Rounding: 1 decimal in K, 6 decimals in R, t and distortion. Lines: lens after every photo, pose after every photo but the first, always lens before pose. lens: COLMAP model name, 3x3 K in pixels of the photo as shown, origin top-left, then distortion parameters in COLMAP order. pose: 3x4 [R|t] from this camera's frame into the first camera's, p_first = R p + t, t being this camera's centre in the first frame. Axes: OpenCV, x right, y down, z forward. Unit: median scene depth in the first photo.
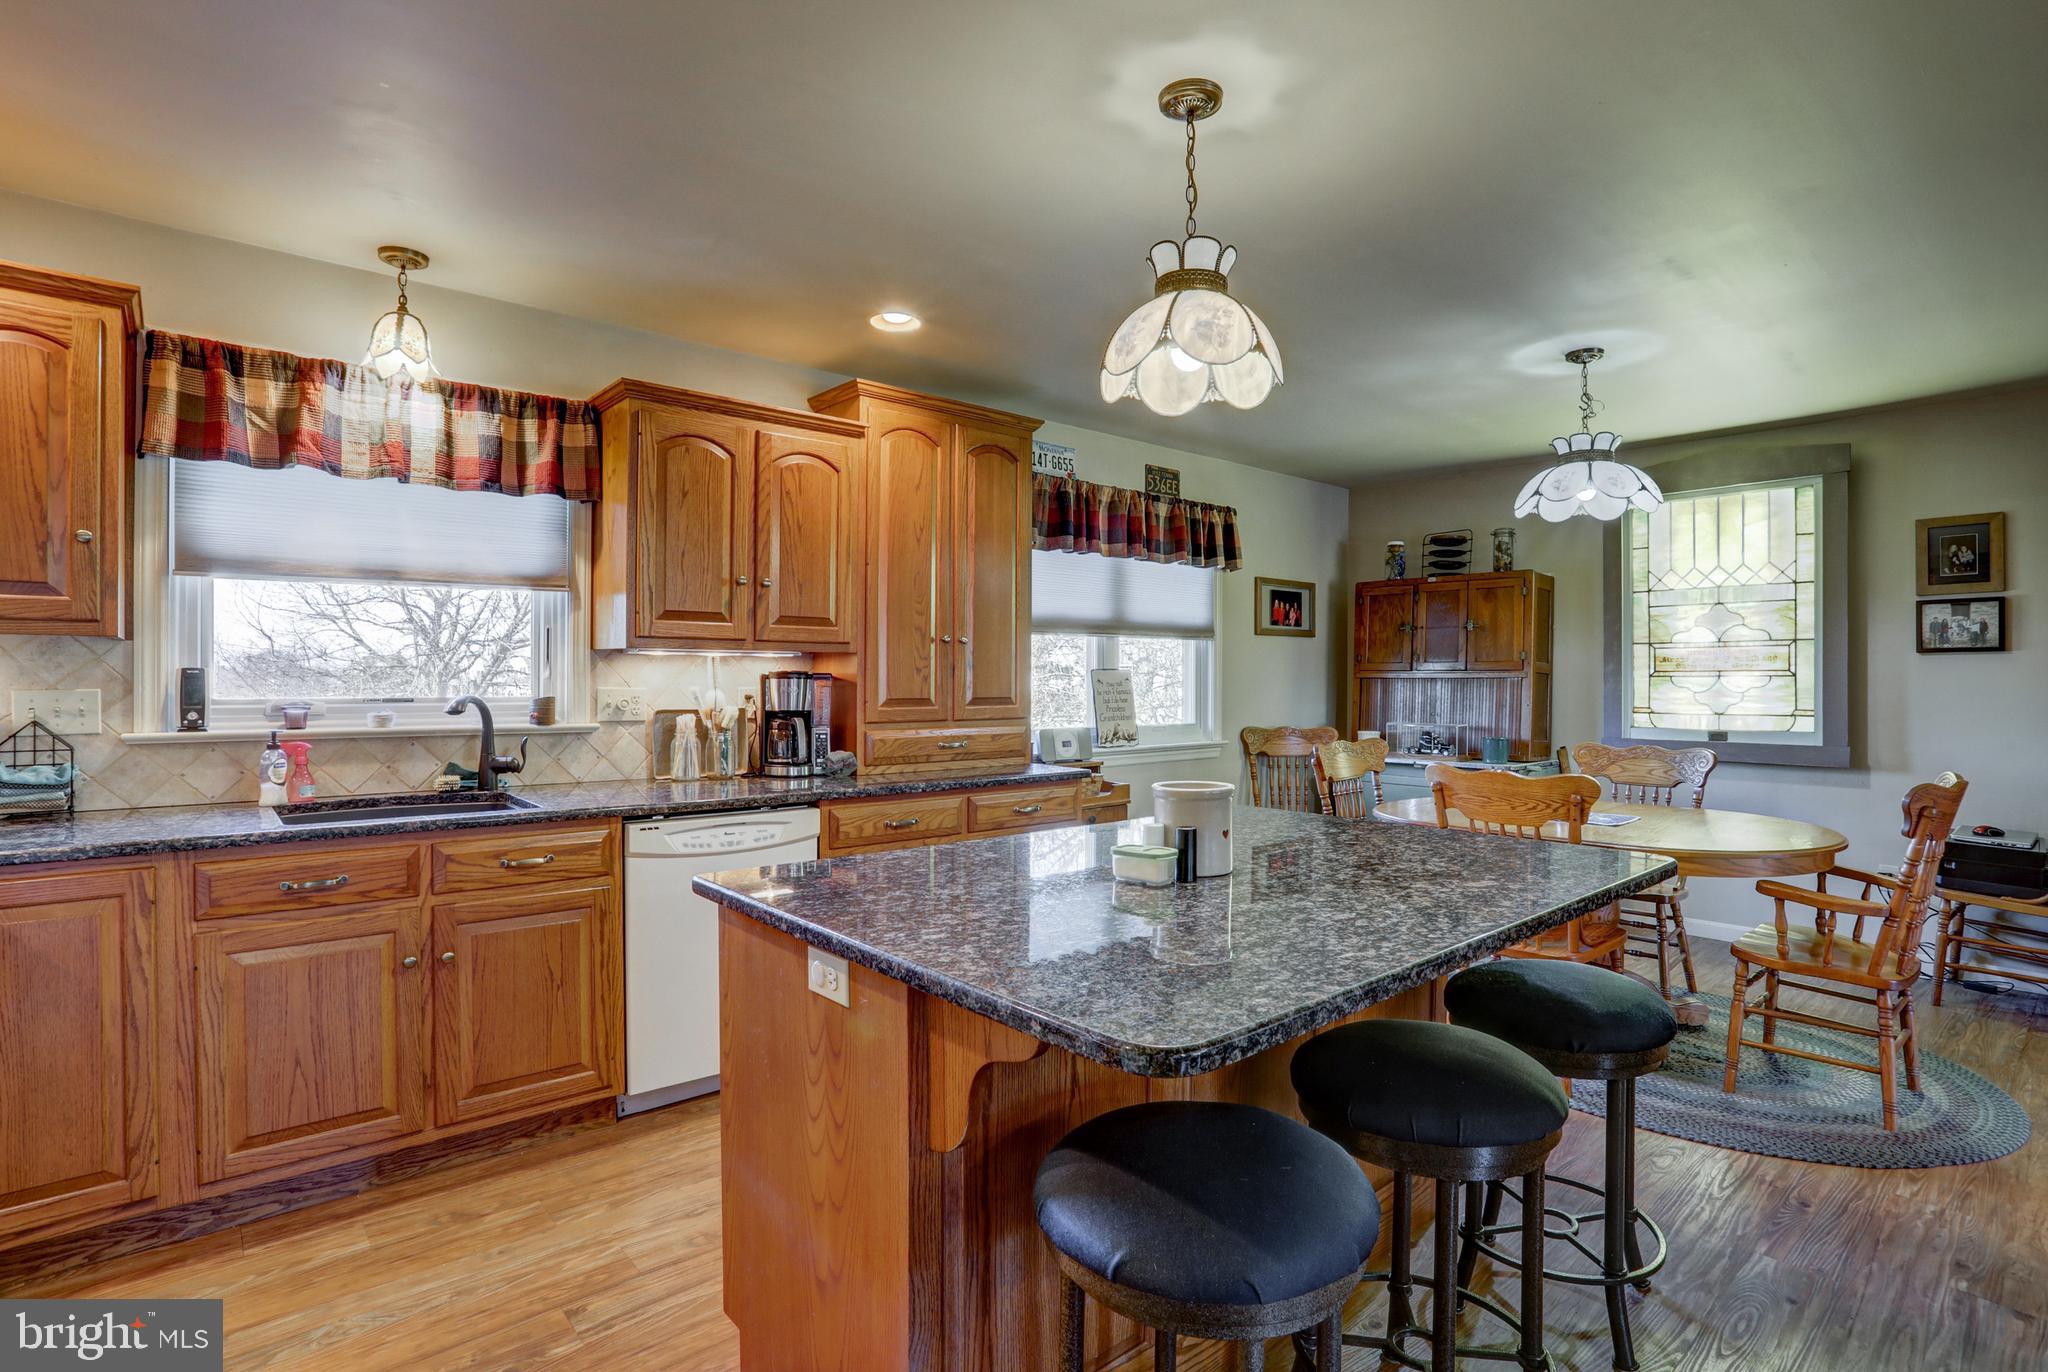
lens RADIAL K [[1010.7, 0, 1024.0], [0, 1010.7, 686.0], [0, 0, 1]] dist [-0.071352, 0.032244]
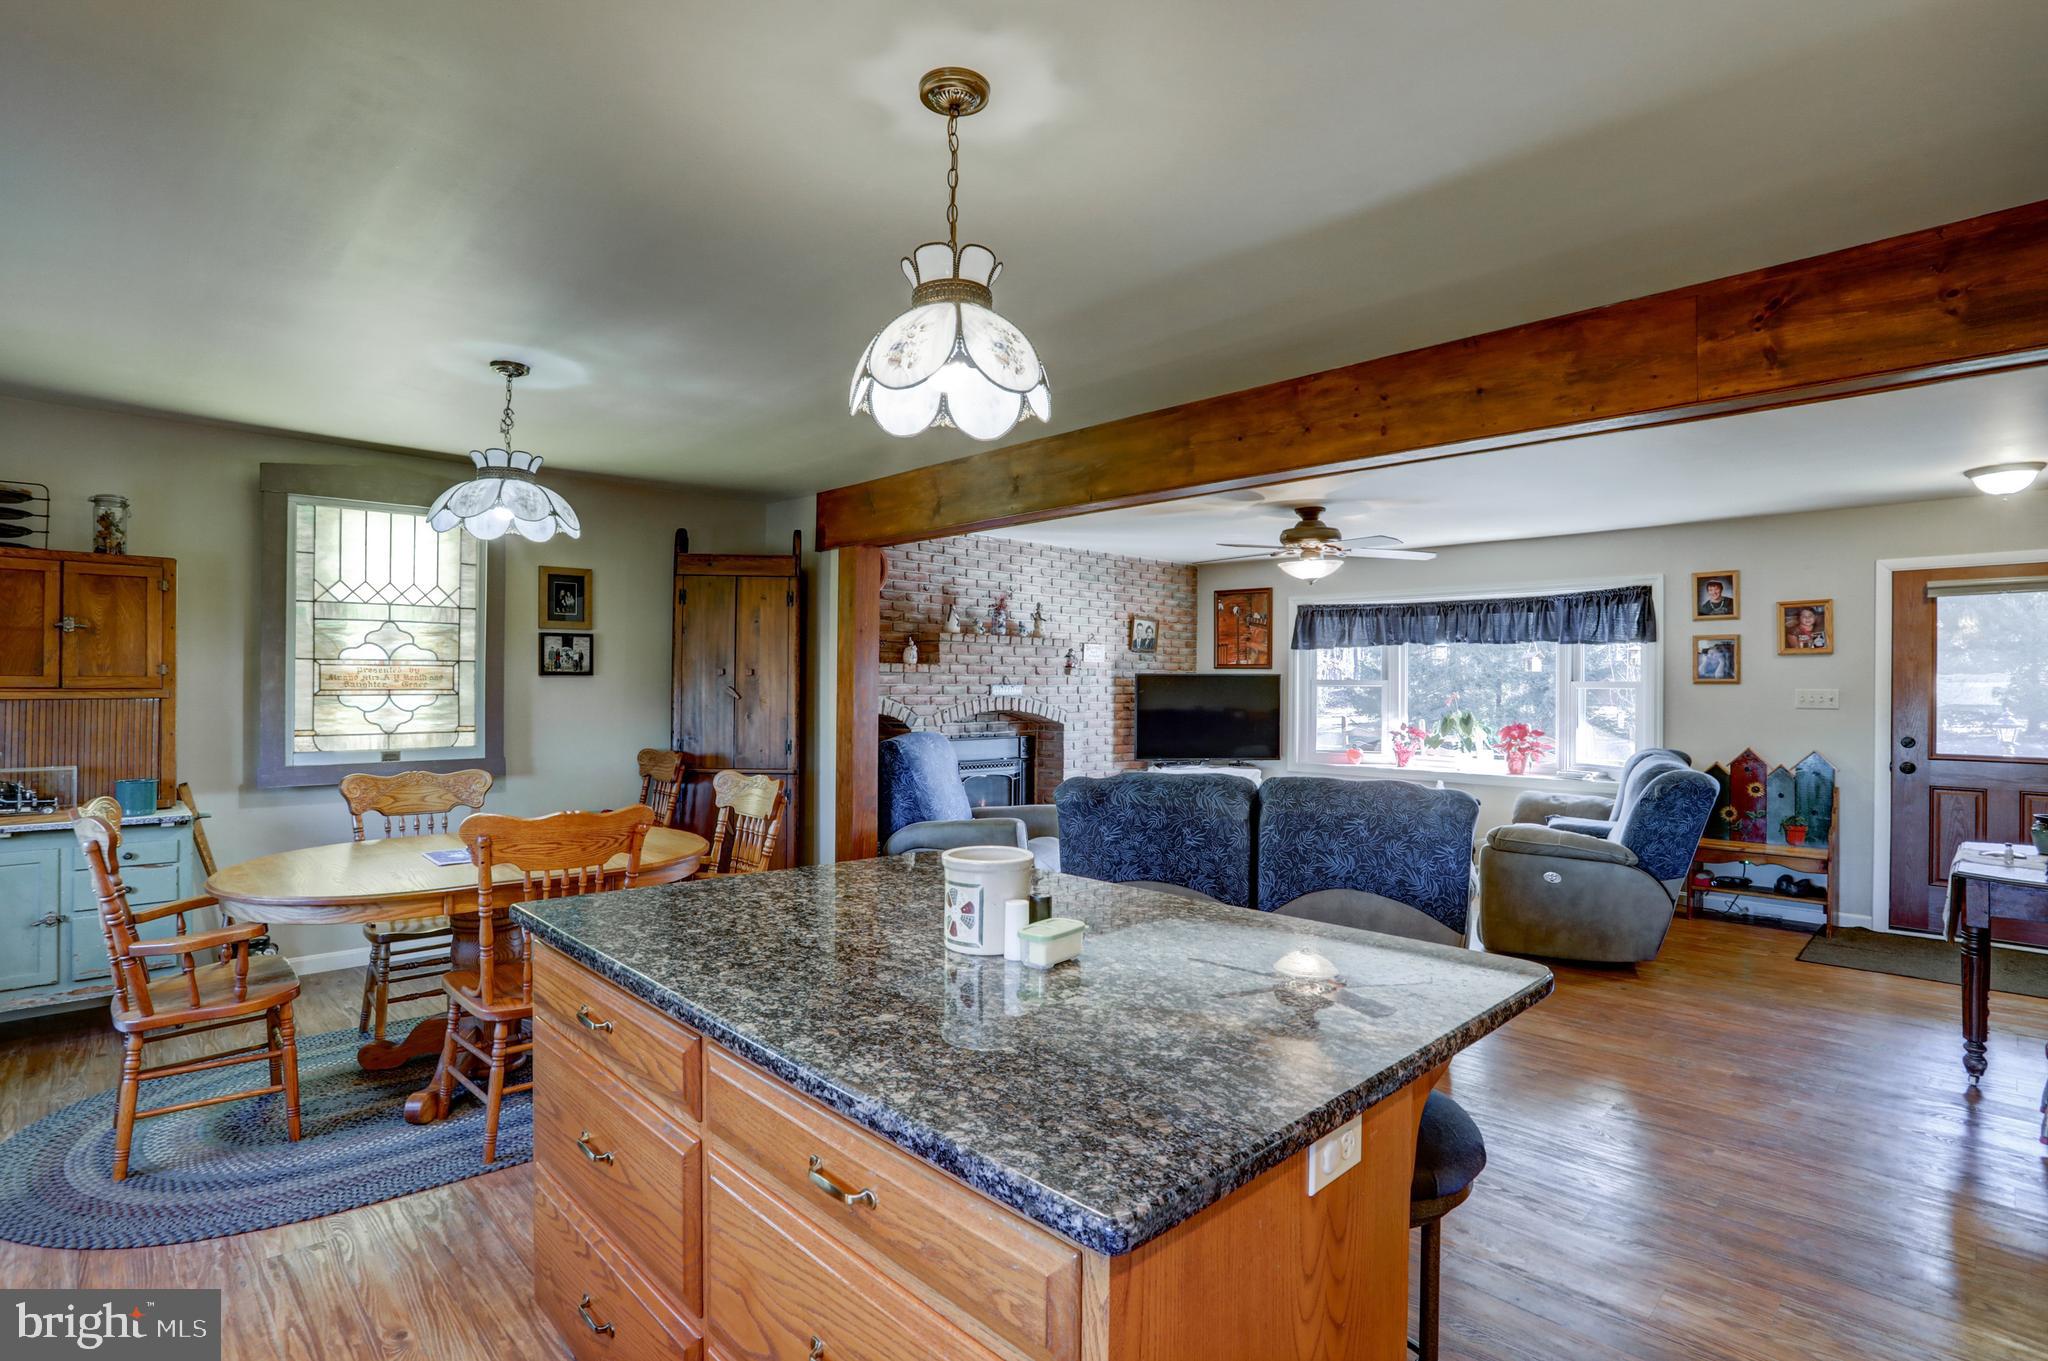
lens RADIAL K [[999.3, 0, 1020.7], [0, 999.3, 673.0], [0, 0, 1]] dist [-0.071166, 0.031222]
pose [[-0.052296, 0.008458, 0.998596, -0.417440], [-0.000573, 0.999964, -0.008500, -0.032966], [-0.998631, -0.001016, -0.052289, 0.572730]]
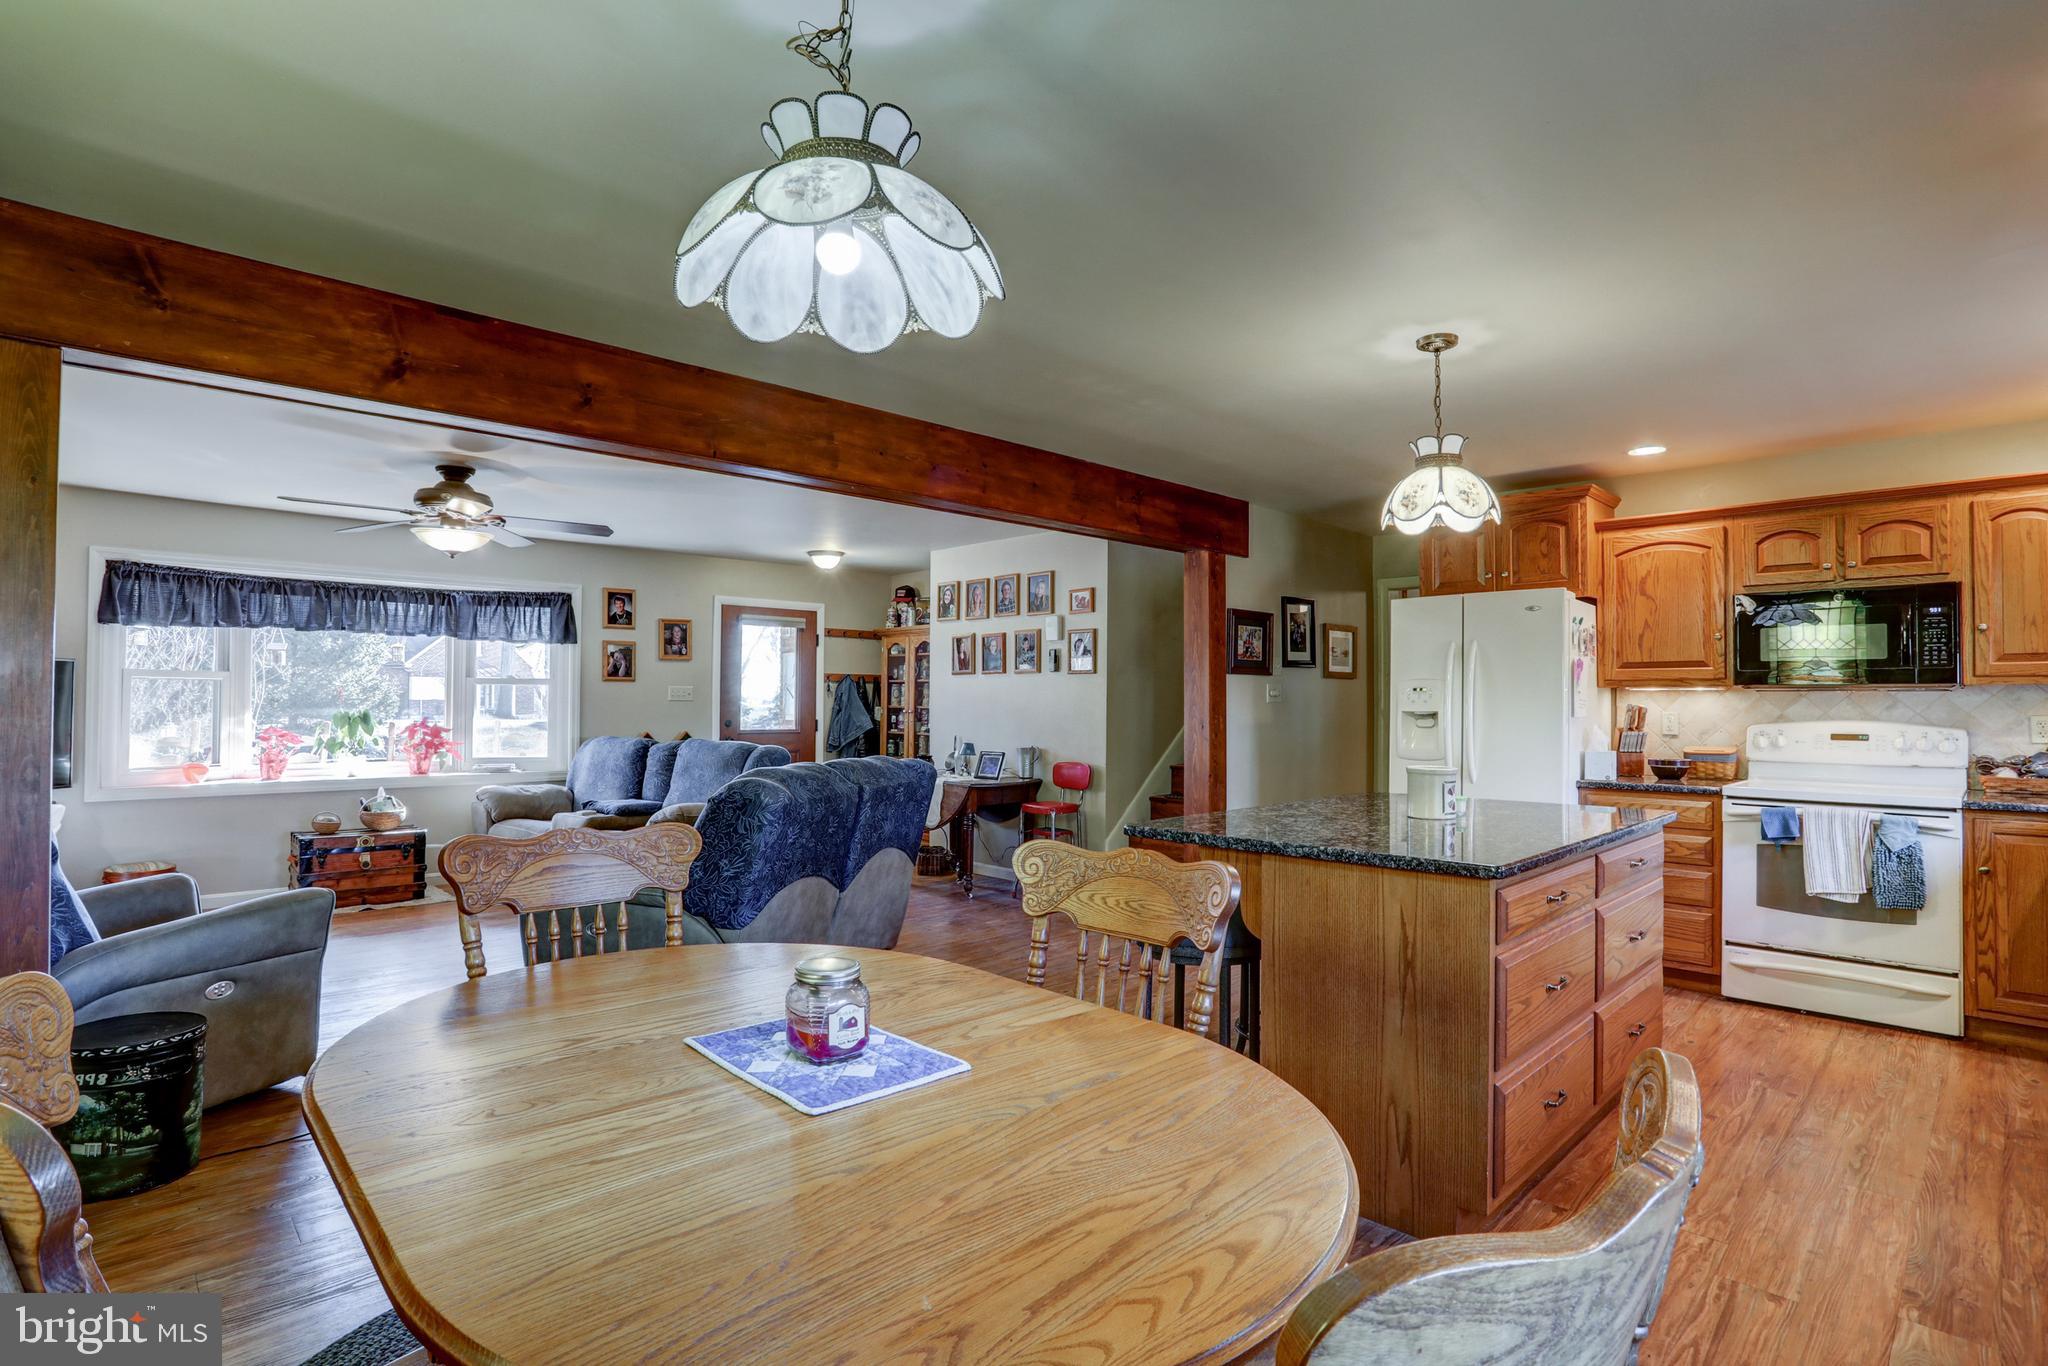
lens RADIAL K [[1004.0, 0, 1023.4], [0, 1004.0, 685.8], [0, 0, 1]] dist [-0.064307, 0.029751]
pose [[-0.998216, -0.010618, -0.058749, 0.535346], [-0.010157, 0.999915, -0.008139, -0.009655], [0.058830, -0.007528, -0.998240, 1.478879]]
